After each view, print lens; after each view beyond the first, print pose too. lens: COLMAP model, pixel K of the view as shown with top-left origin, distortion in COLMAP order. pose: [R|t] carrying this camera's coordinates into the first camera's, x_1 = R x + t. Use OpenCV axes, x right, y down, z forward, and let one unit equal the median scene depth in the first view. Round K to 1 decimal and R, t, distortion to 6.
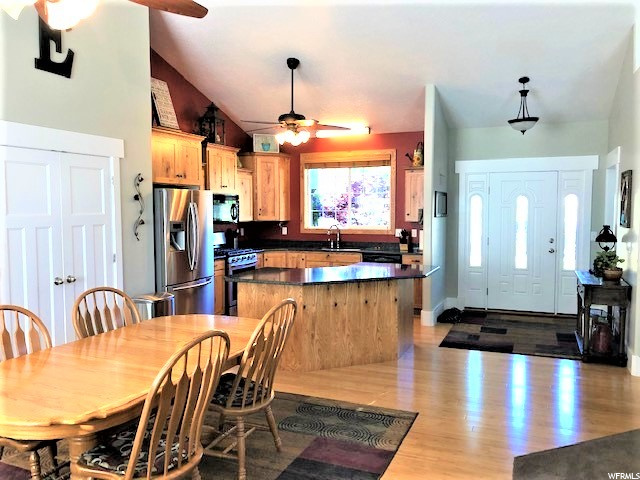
lens RADIAL K [[522.4, 0, 320.0], [0, 522.4, 240.0], [0, 0, 1]] dist [-0.007394, -0.006419]
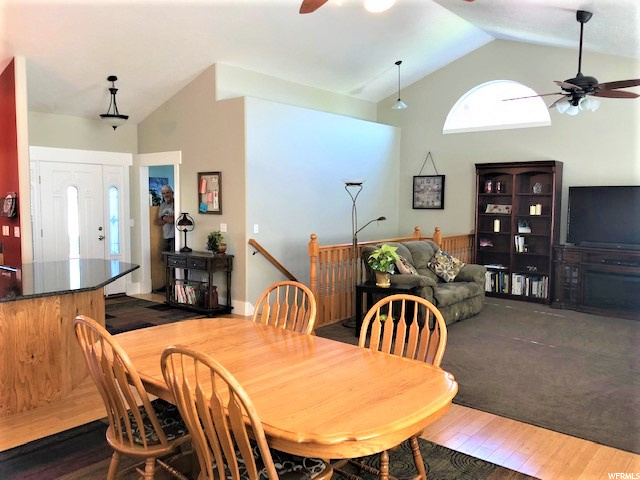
lens RADIAL K [[522.4, 0, 320.0], [0, 522.4, 240.0], [0, 0, 1]] dist [-0.007394, -0.006419]
pose [[0.307149, -0.074837, 0.948715, -0.514920], [0.053429, 0.996687, 0.061323, -0.019961], [-0.950161, 0.031854, 0.310129, 0.273344]]
